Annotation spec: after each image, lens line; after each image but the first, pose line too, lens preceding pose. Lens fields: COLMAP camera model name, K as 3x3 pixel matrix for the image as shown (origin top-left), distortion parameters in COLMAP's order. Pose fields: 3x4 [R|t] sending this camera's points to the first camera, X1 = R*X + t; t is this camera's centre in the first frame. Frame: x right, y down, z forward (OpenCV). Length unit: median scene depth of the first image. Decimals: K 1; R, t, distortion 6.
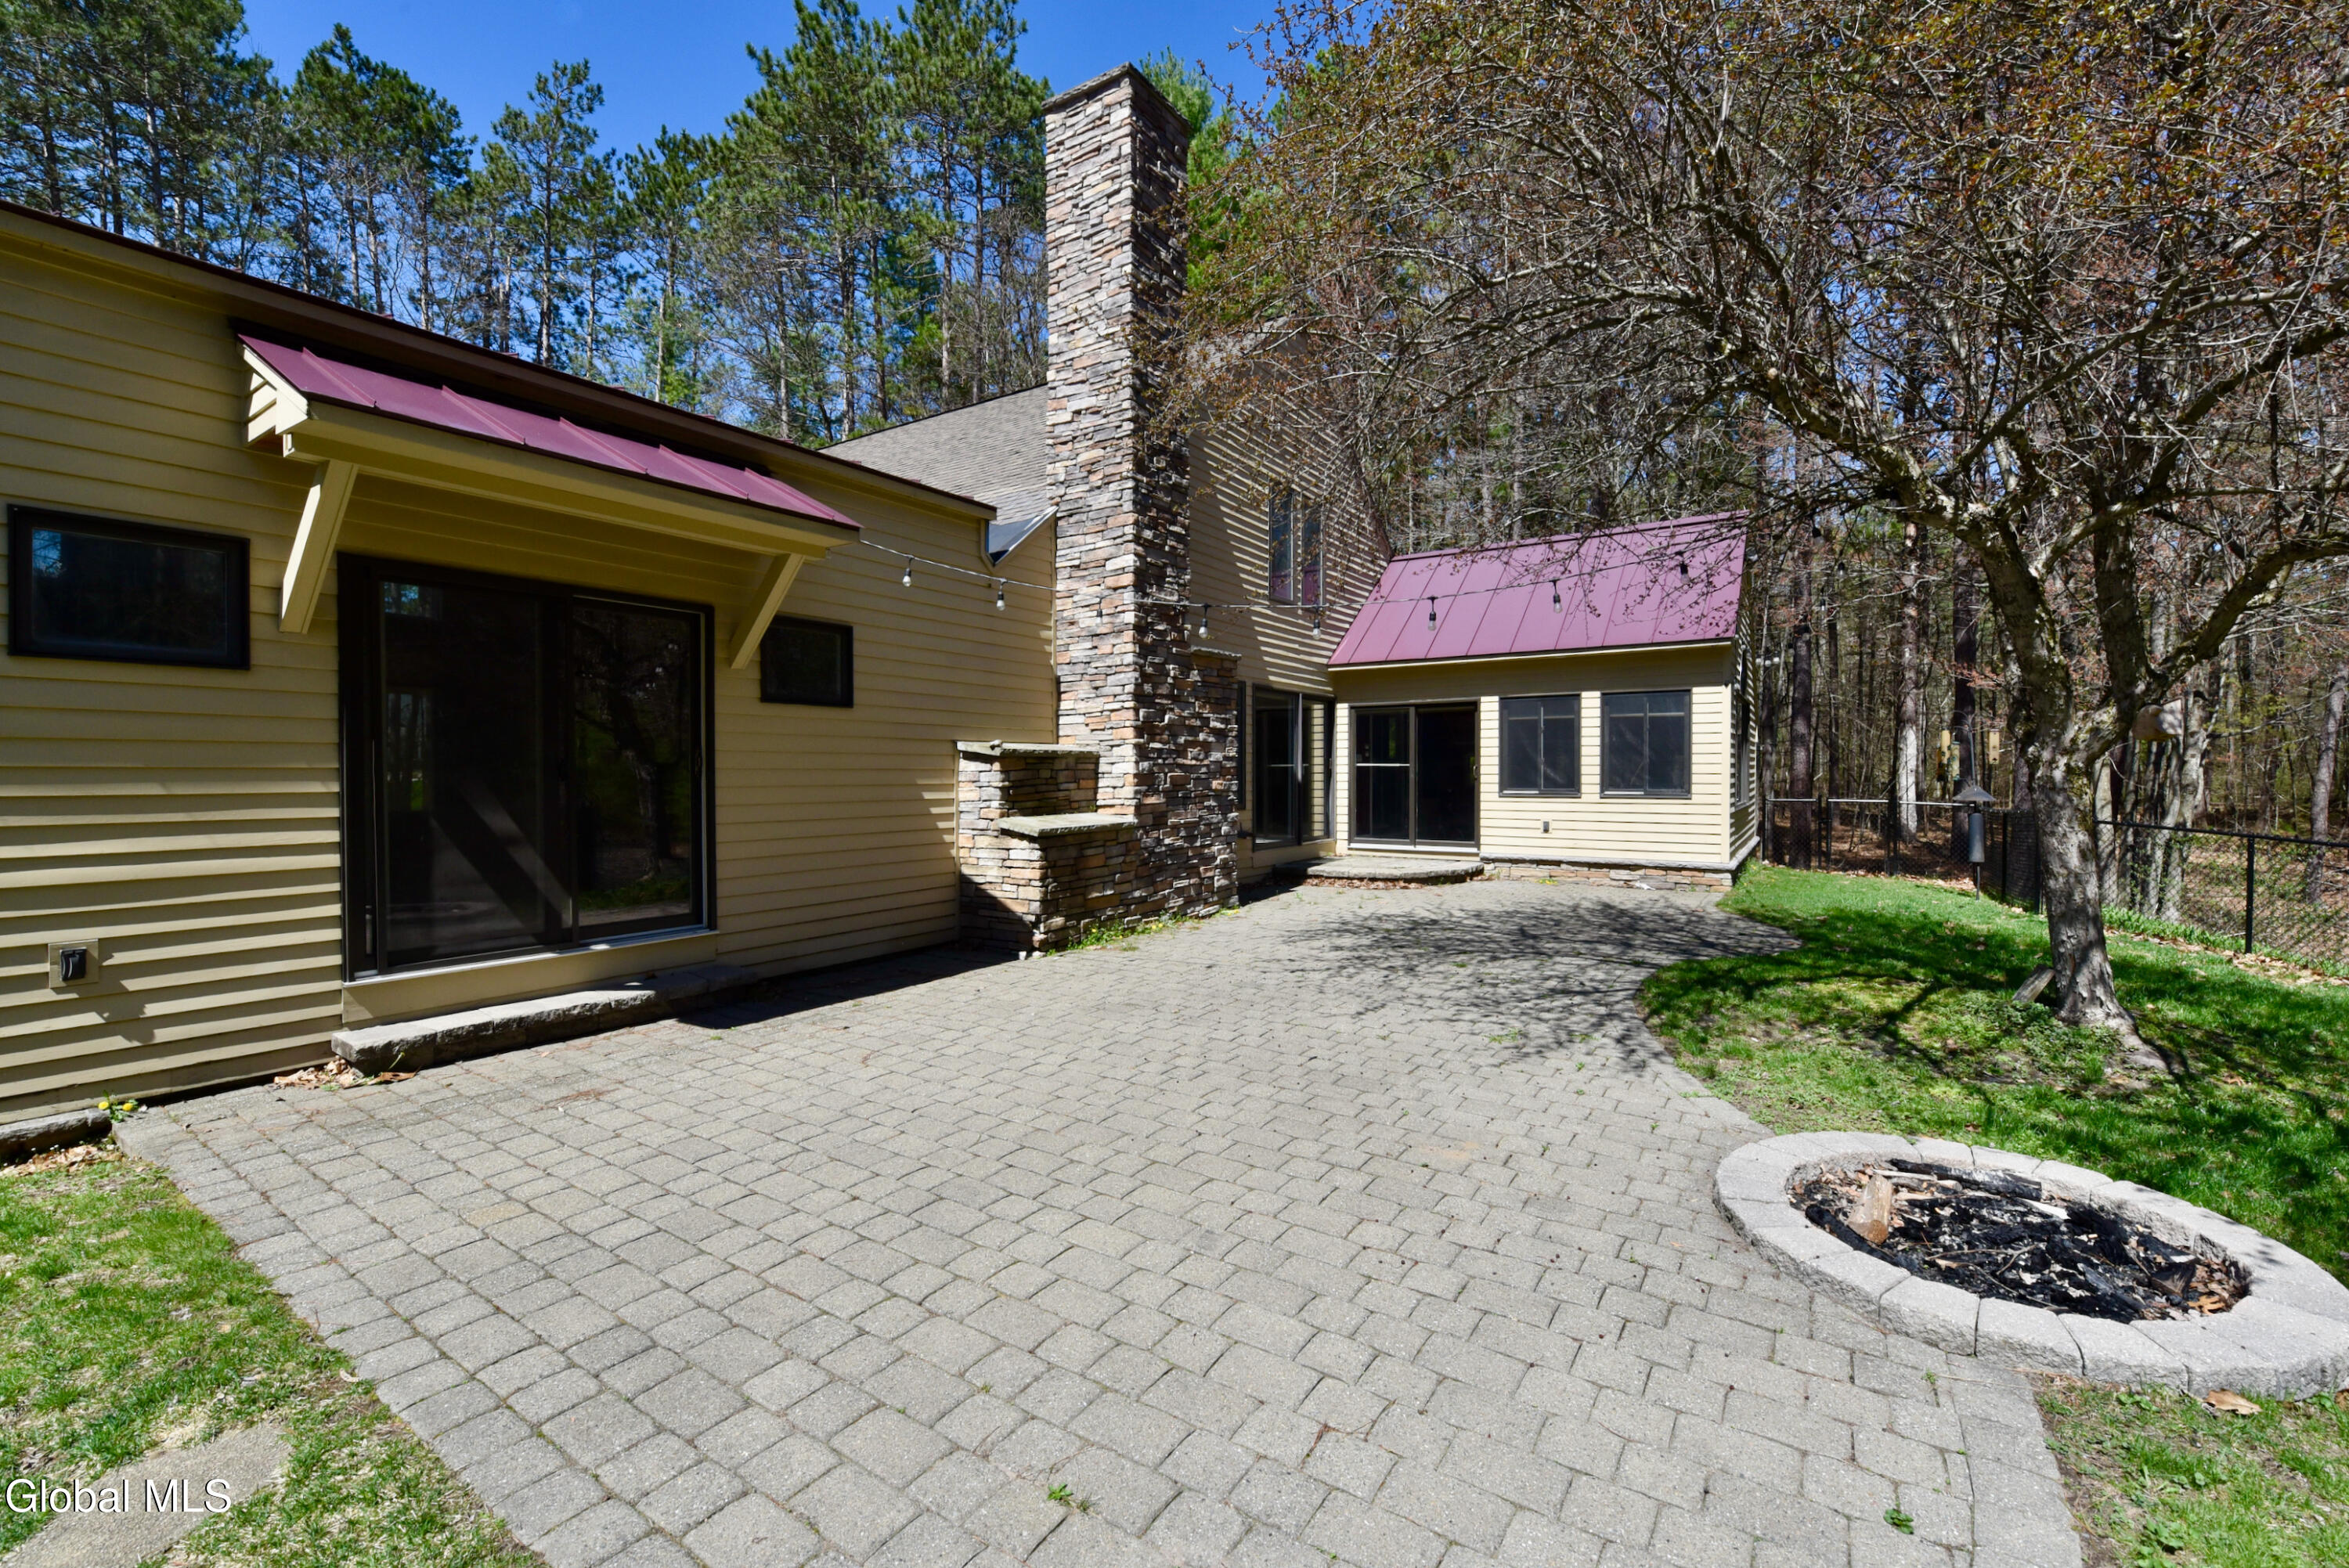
lens RADIAL K [[1042.7, 0, 1116.6], [0, 1042.7, 787.4], [0, 0, 1]] dist [-0.019140, -0.000064]
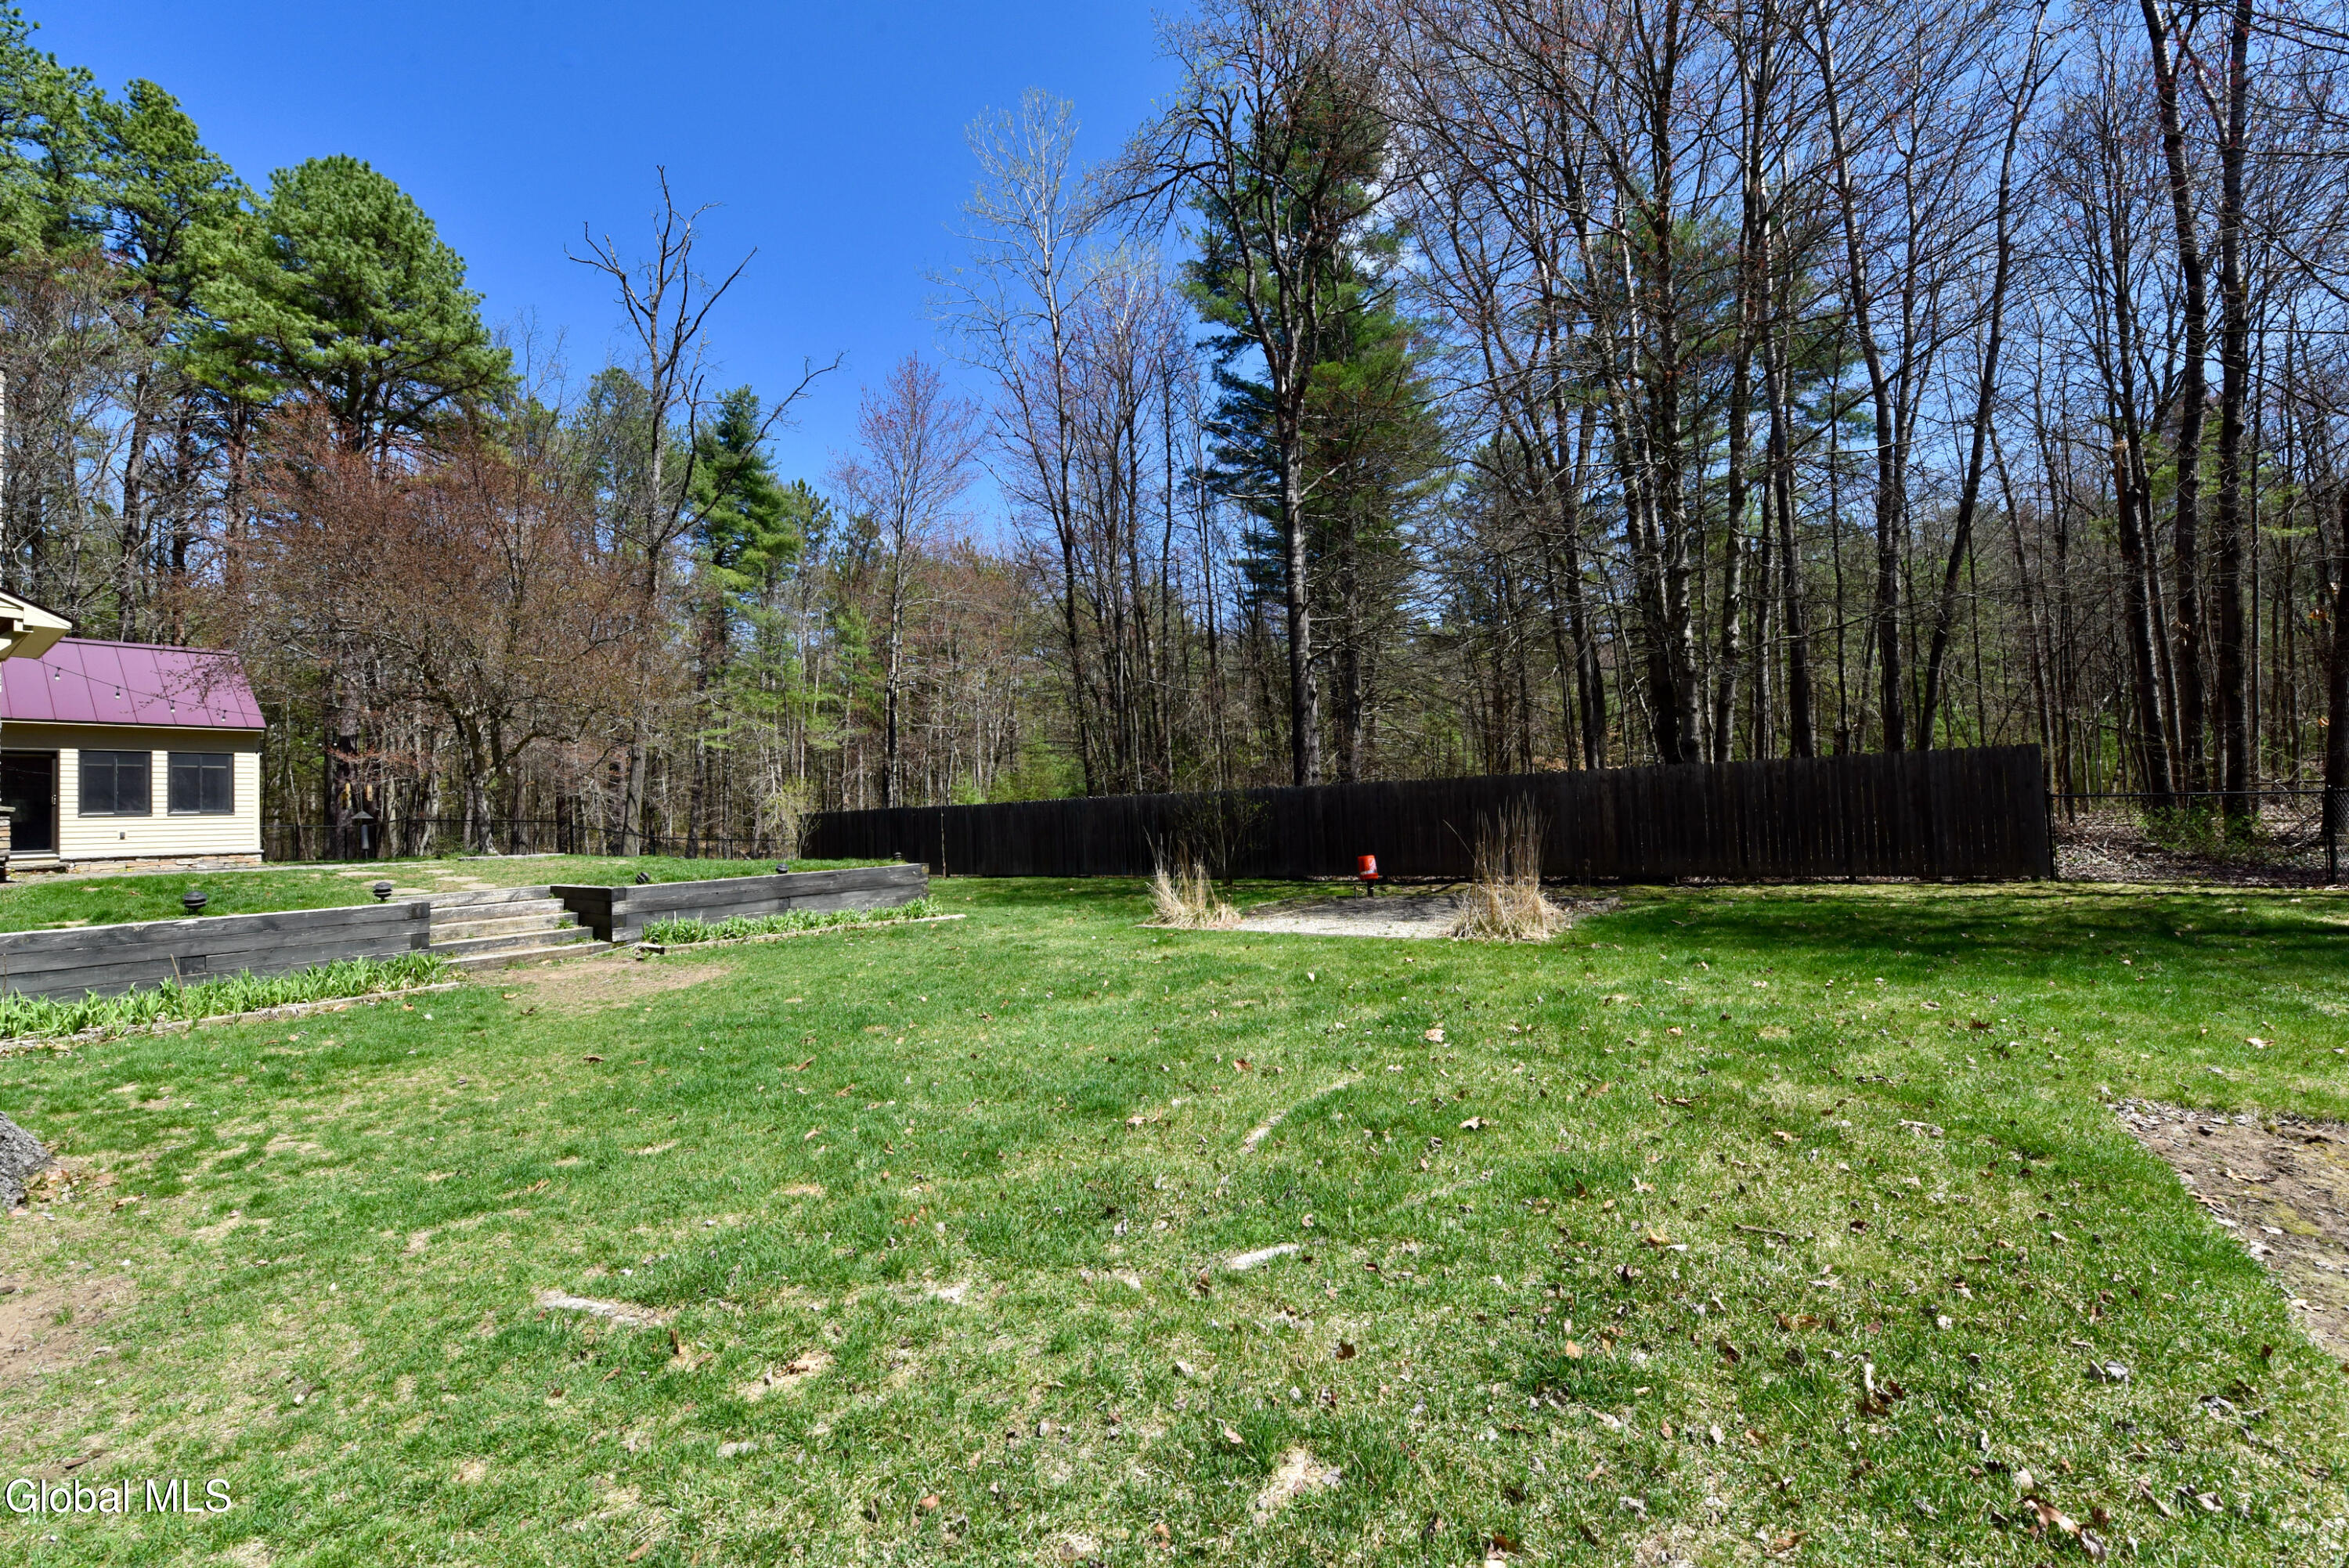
lens RADIAL K [[959.9, 0, 1170.8], [0, 959.9, 786.9], [0, 0, 1]] dist [-0.017687, -0.000438]
pose [[0.030032, 0.031985, 0.999037, -1.241797], [0.049660, 0.998206, -0.033451, 0.118188], [-0.998315, 0.050616, 0.028389, -0.804237]]
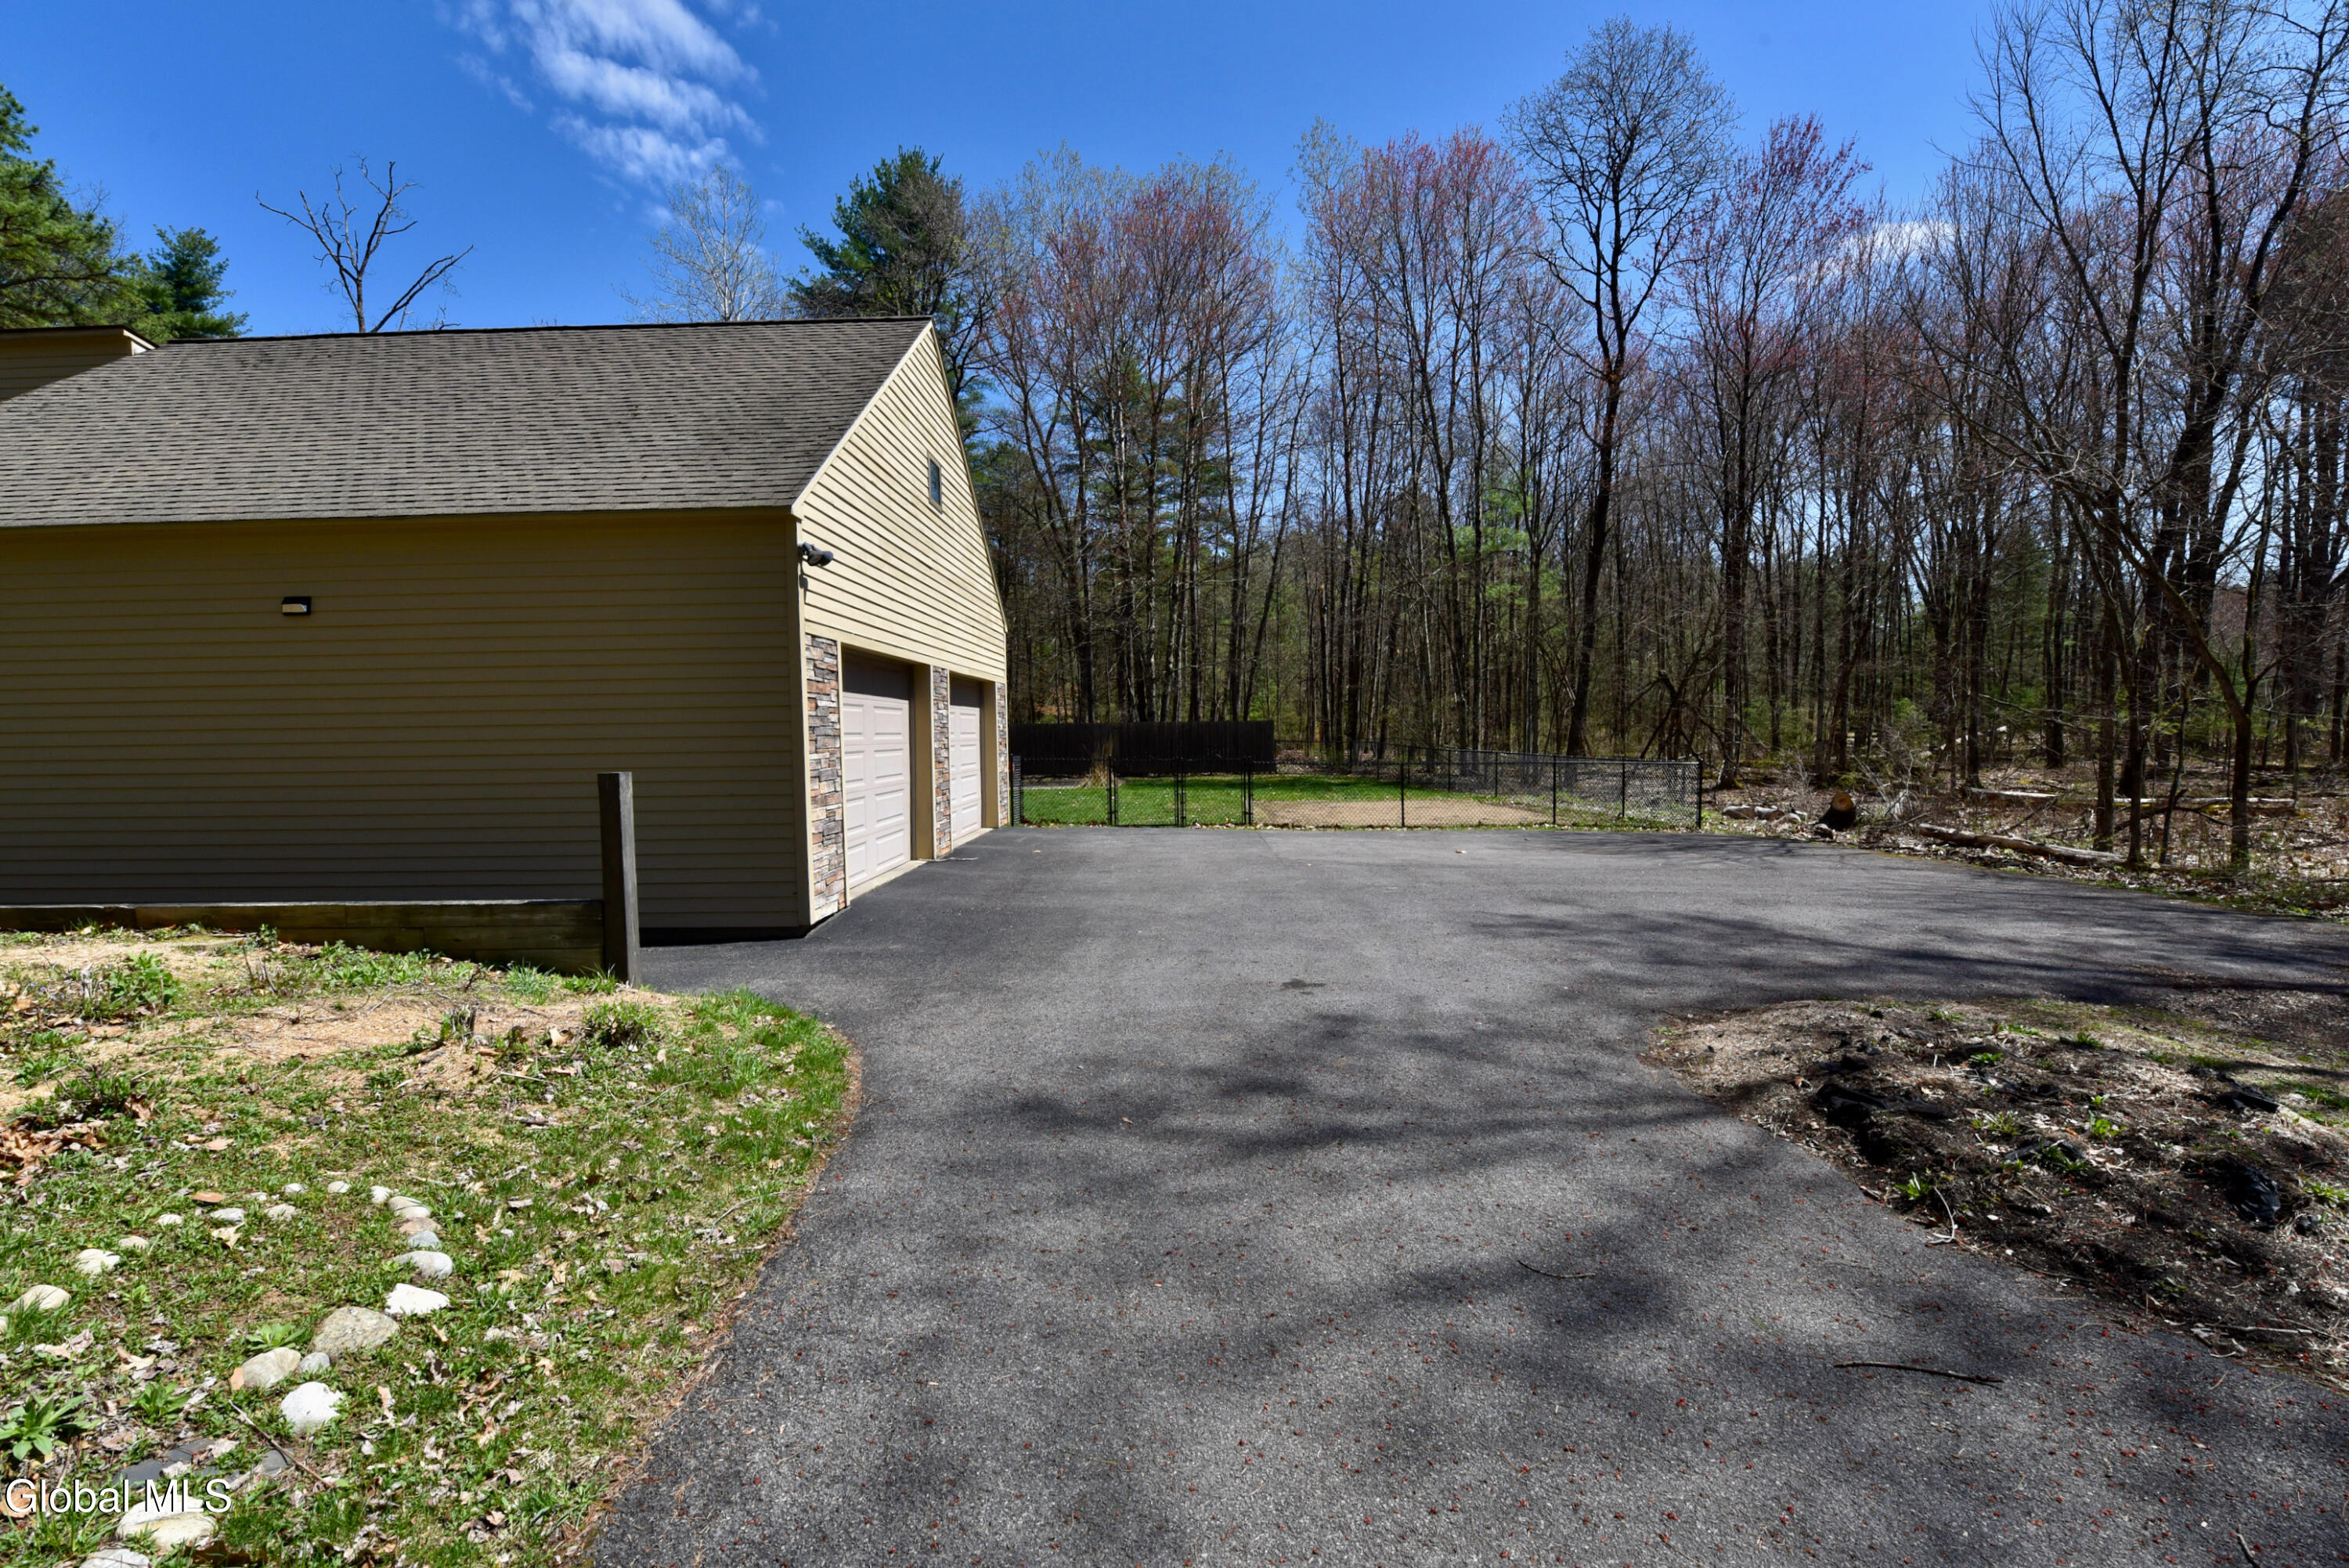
lens RADIAL K [[959.9, 0, 1170.8], [0, 959.9, 786.9], [0, 0, 1]] dist [-0.017687, -0.000438]
pose [[-0.533505, -0.040602, 0.844822, -2.390896], [0.021350, 0.997882, 0.061441, 0.098118], [-0.845528, 0.050816, -0.531508, 0.008140]]
